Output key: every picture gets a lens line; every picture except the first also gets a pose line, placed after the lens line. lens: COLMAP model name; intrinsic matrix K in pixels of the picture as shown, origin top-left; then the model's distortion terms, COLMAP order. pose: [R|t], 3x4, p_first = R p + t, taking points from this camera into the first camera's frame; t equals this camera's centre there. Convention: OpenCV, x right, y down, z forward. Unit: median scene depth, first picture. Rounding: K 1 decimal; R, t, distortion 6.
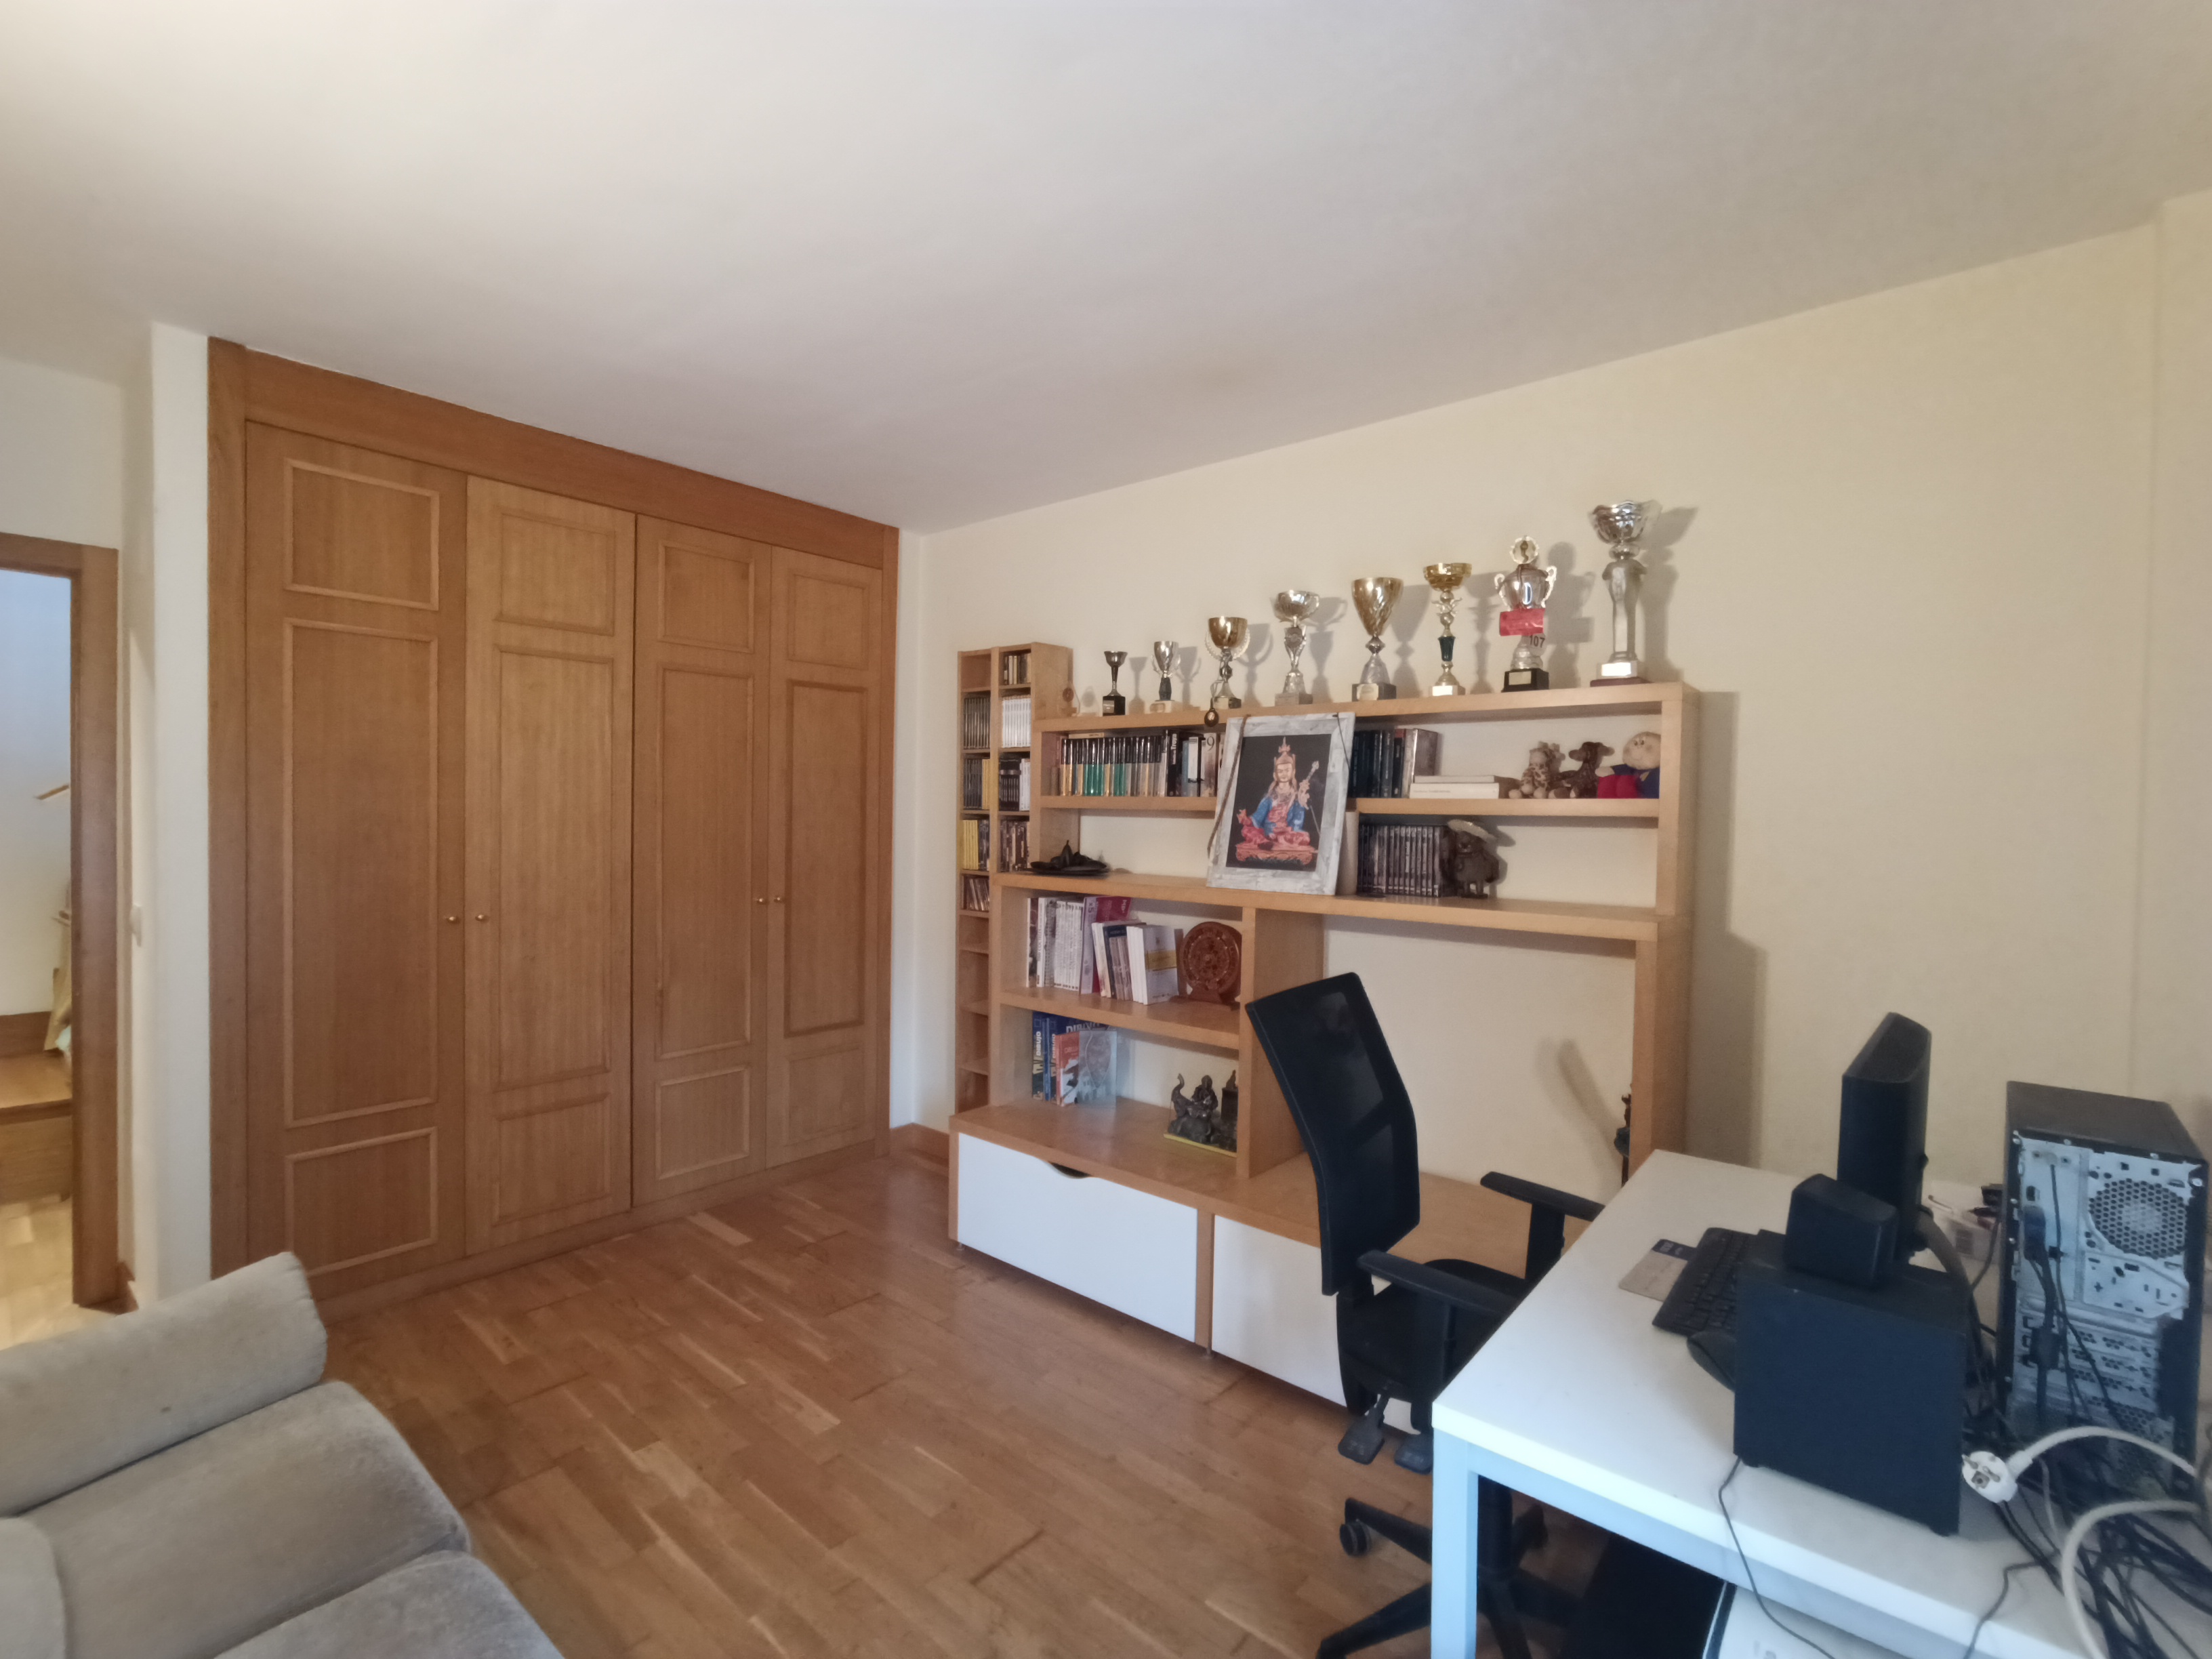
lens RADIAL K [[1014.8, 0, 1104.6], [0, 1014.8, 830.3], [0, 0, 1]] dist [-0.038916, 0.023296]
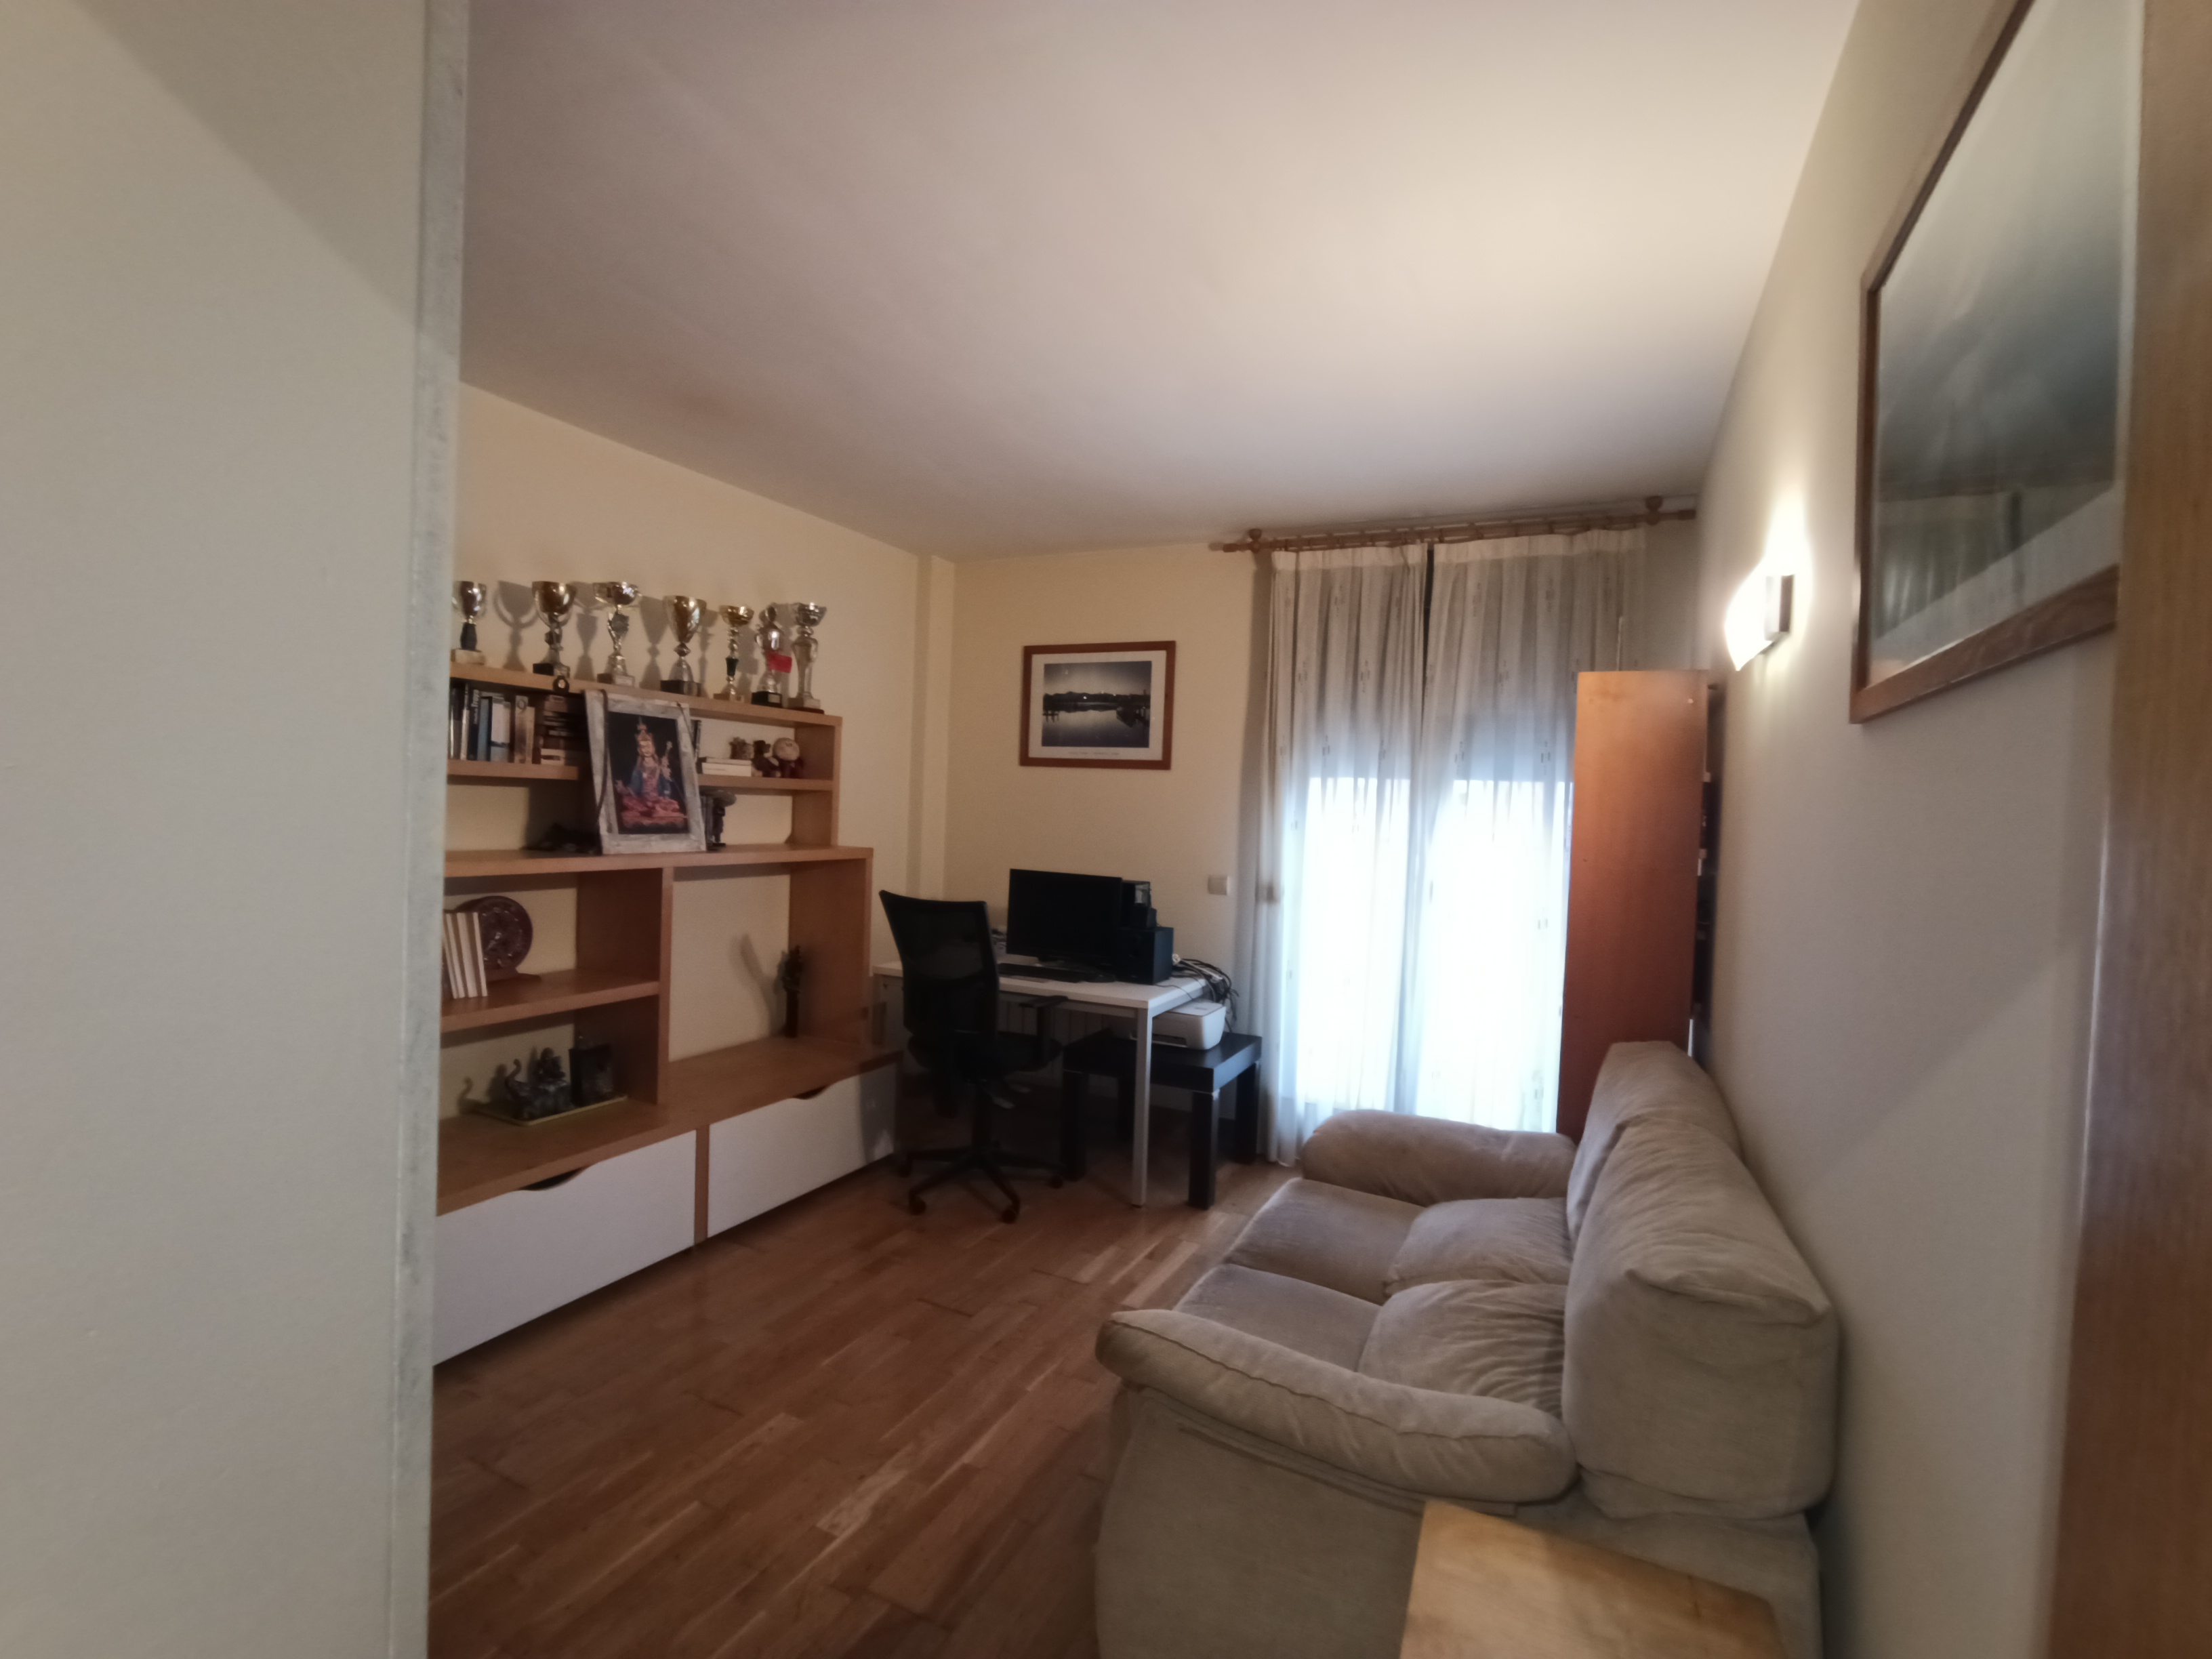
lens RADIAL K [[1014.8, 0, 1104.6], [0, 1014.8, 830.3], [0, 0, 1]] dist [-0.038916, 0.023296]
pose [[-0.252258, -0.048025, 0.966467, -1.070837], [-0.022872, 0.998785, 0.043661, -0.026803], [-0.967390, -0.011091, -0.253050, 0.801836]]
